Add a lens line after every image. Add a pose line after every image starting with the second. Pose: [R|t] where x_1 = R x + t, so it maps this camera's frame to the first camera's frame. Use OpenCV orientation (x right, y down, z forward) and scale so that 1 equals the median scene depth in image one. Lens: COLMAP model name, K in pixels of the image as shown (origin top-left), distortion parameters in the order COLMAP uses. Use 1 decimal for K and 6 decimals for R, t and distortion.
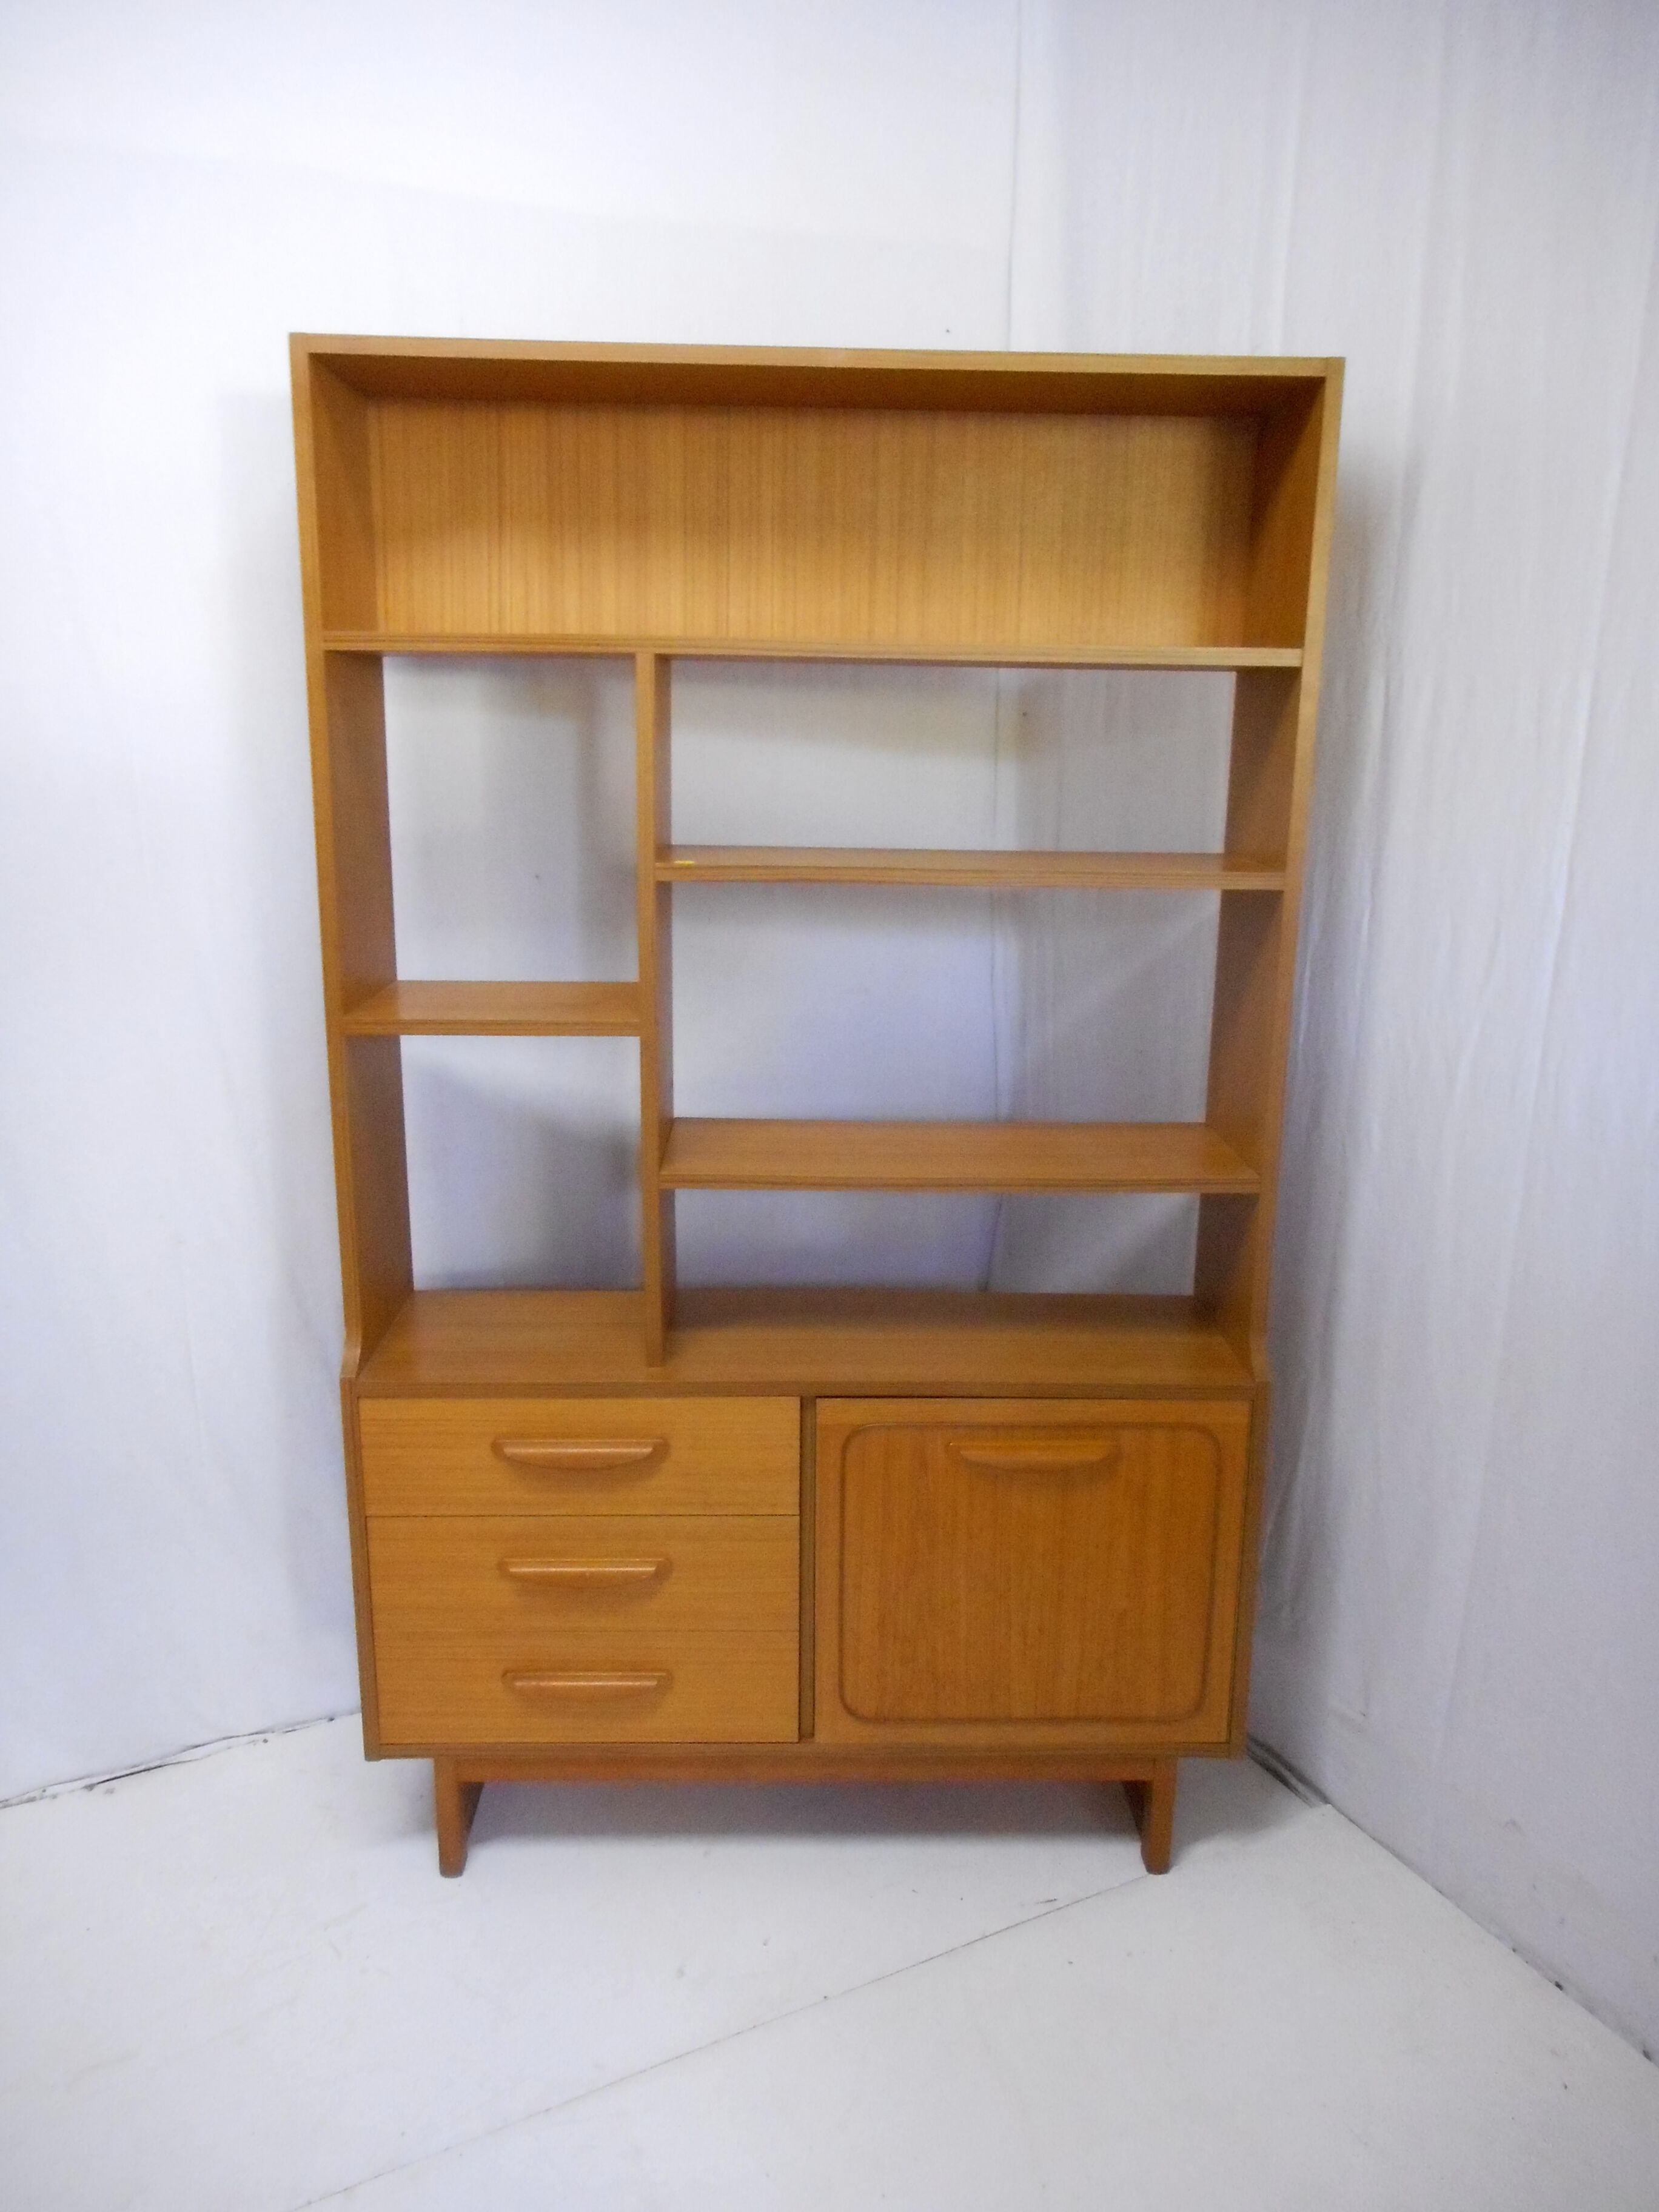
lens RADIAL K [[1590.8, 0, 829.5], [0, 1590.8, 1106.0], [0, 0, 1]] dist [-0.018808, -0.002356]
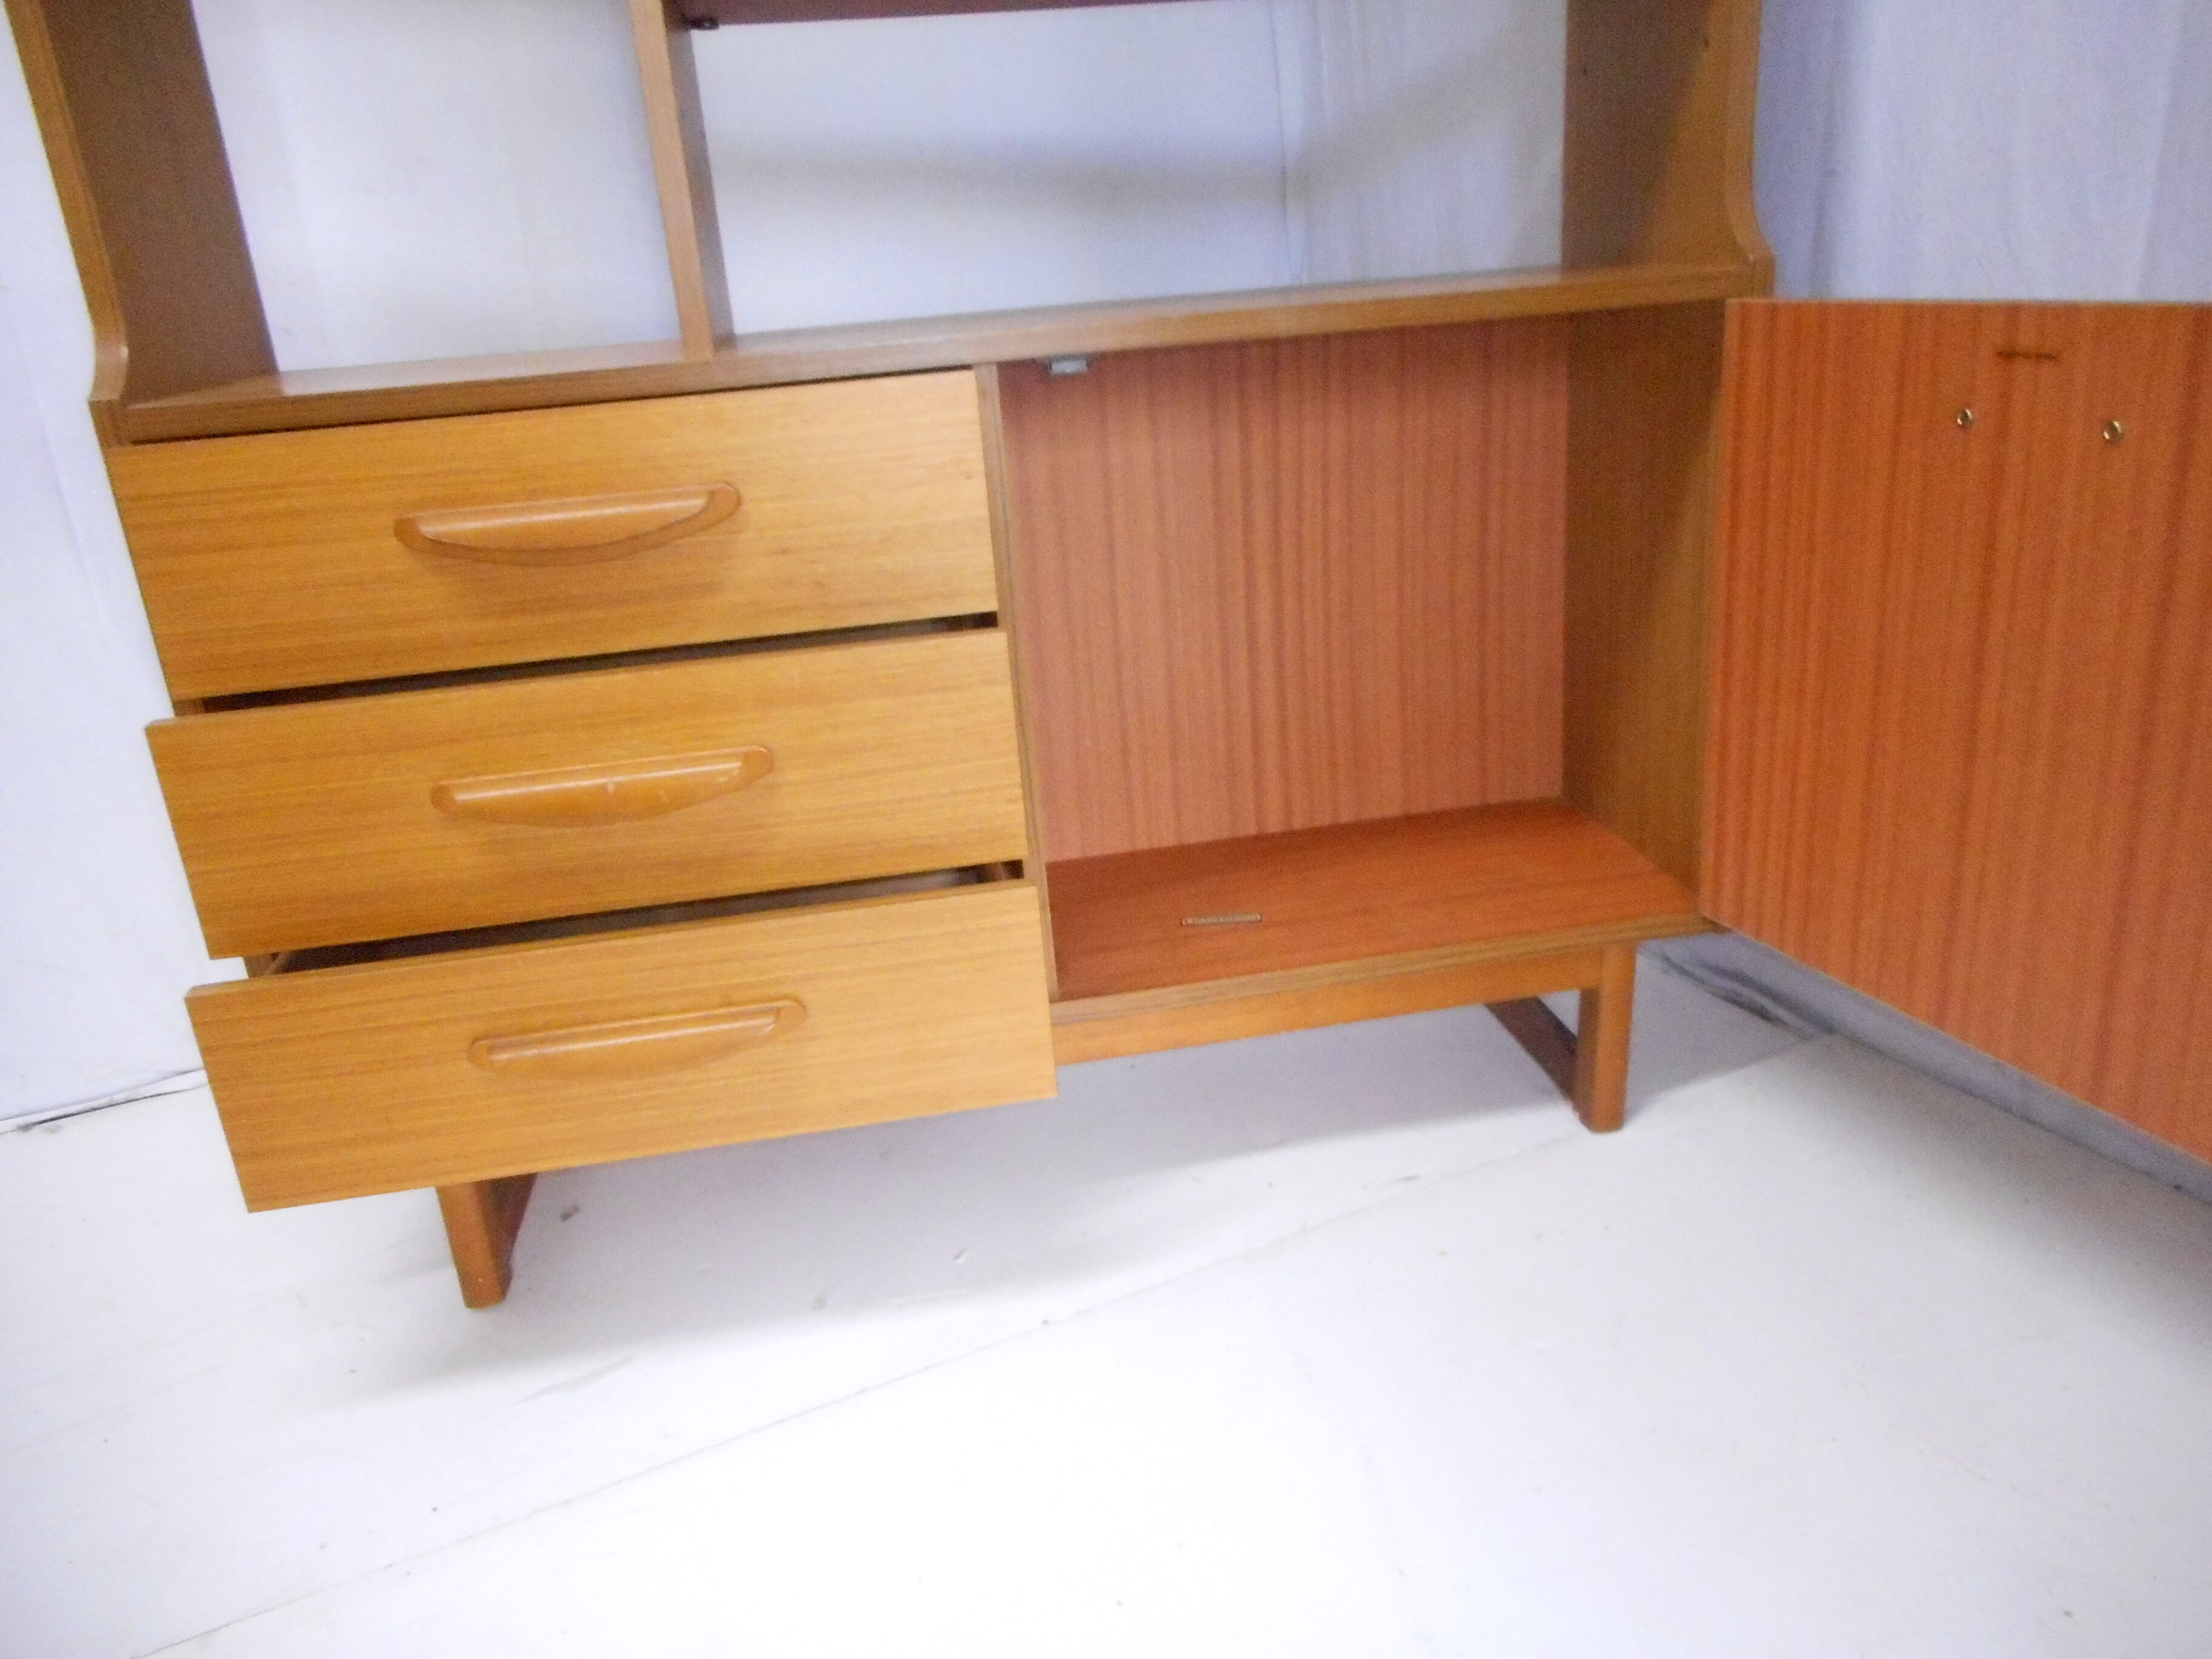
lens RADIAL K [[1602.0, 0, 1106.0], [0, 1602.0, 829.5], [0, 0, 1]] dist [-0.007589, -0.005275]
pose [[0.987001, -0.128866, 0.096035, -0.044494], [0.117480, 0.986273, 0.116038, 0.289059], [-0.109670, -0.103247, 0.988591, 0.430795]]
